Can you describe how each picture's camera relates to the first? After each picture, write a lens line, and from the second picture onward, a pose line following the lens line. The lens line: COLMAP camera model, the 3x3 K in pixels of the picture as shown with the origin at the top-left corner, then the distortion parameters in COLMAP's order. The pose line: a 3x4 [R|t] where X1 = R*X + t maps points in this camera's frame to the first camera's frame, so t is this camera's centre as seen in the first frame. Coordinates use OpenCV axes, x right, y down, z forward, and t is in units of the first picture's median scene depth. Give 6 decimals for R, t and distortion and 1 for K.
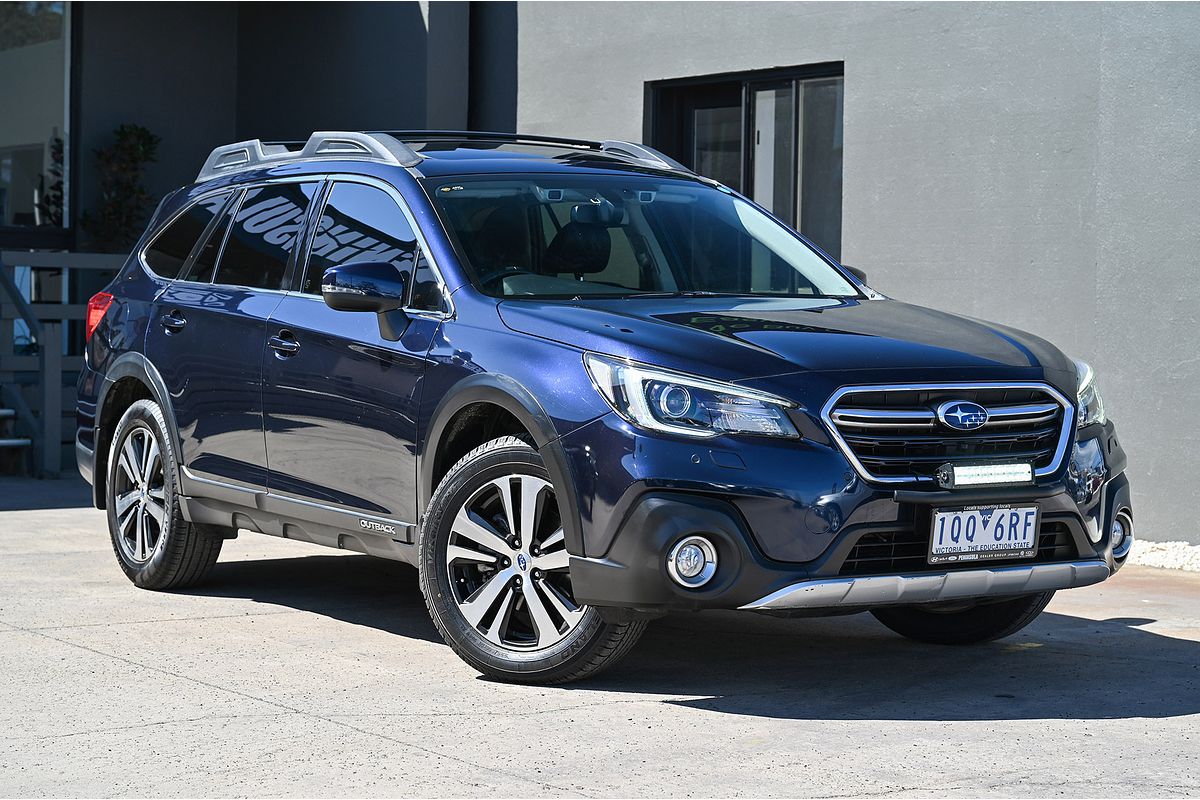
lens RADIAL K [[2494.1, 0, 598.6], [0, 2494.1, 398.4], [0, 0, 1]] dist [-0.049688, 0.000000]
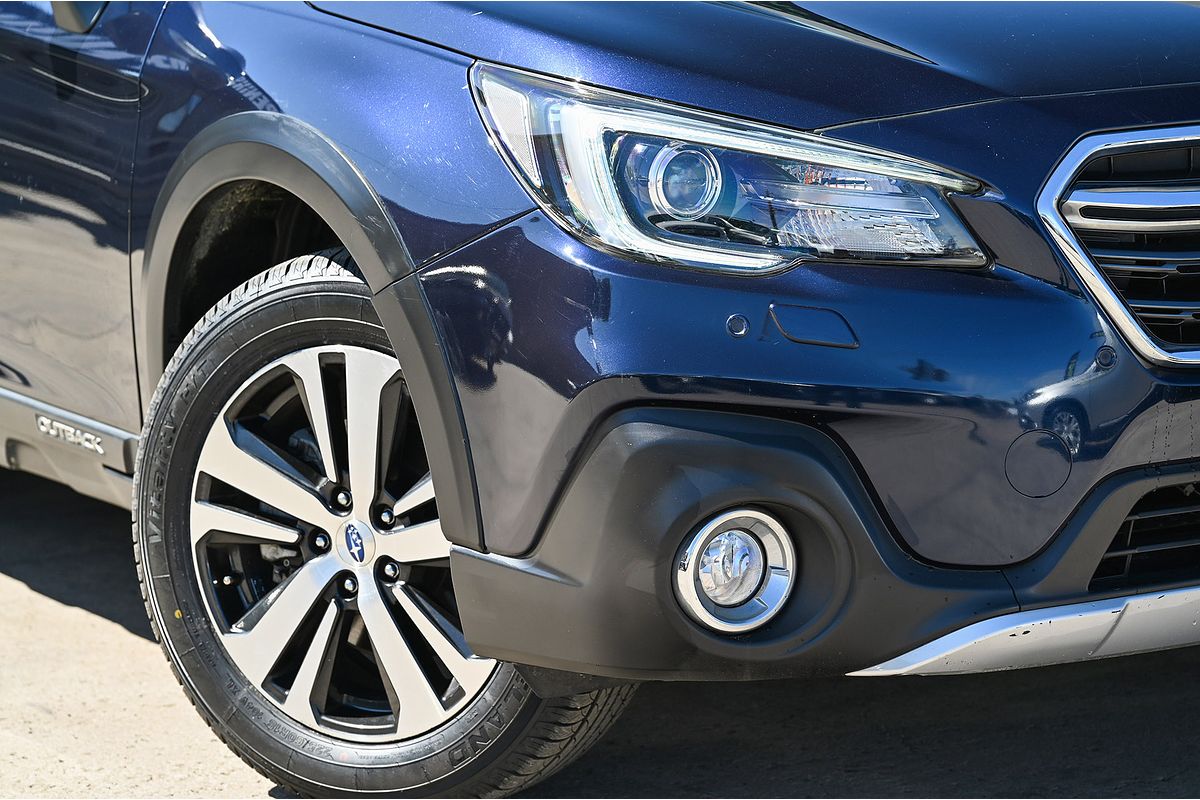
lens RADIAL K [[3407.3, 0, 603.1], [0, 3407.3, 402.7], [0, 0, 1]] dist [0.008895, 0.000000]
pose [[0.999350, -0.030631, -0.019002, 0.026490], [0.032604, 0.992929, 0.114144, -0.027344], [0.015371, -0.114689, 0.993283, 0.426325]]
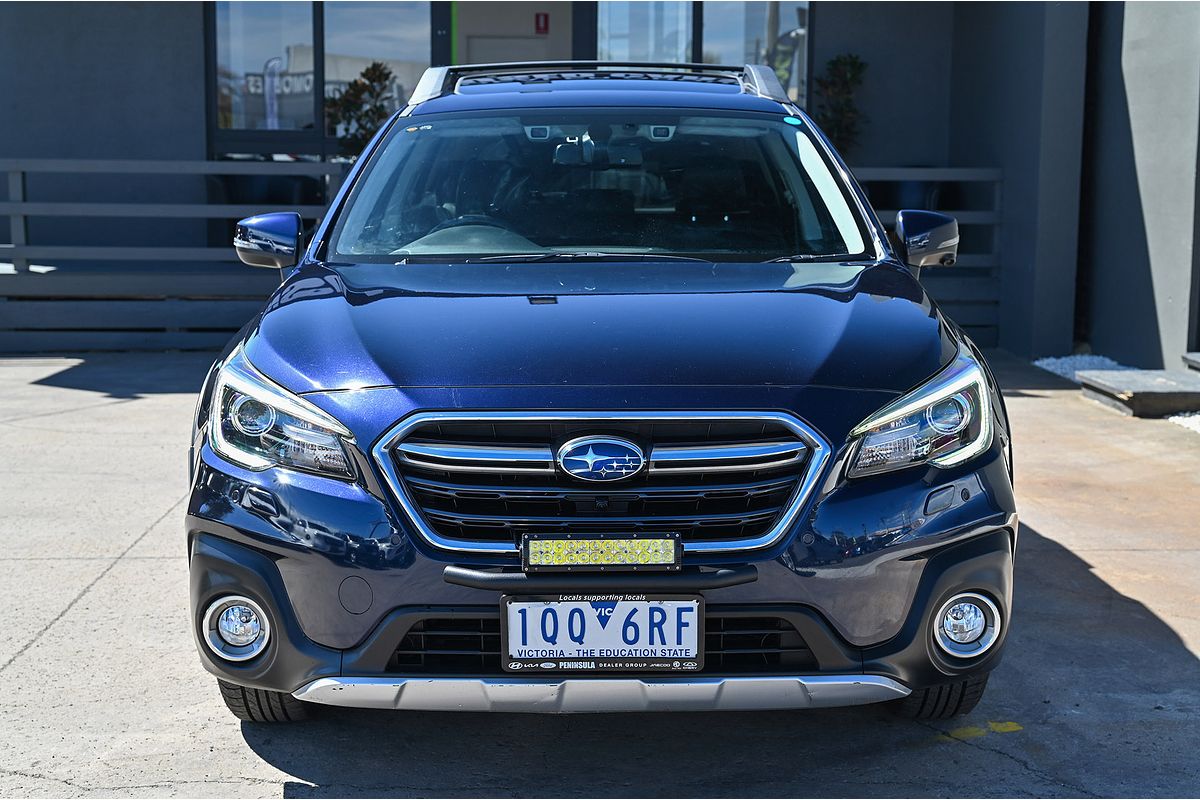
lens RADIAL K [[1800.8, 0, 597.8], [0, 1800.8, 399.5], [0, 0, 1]] dist [-0.057651, 0.000000]
pose [[0.870711, 0.059105, -0.488230, 0.390683], [-0.019602, 0.996134, 0.085634, -0.052969], [0.491404, -0.064992, 0.868503, 0.564894]]
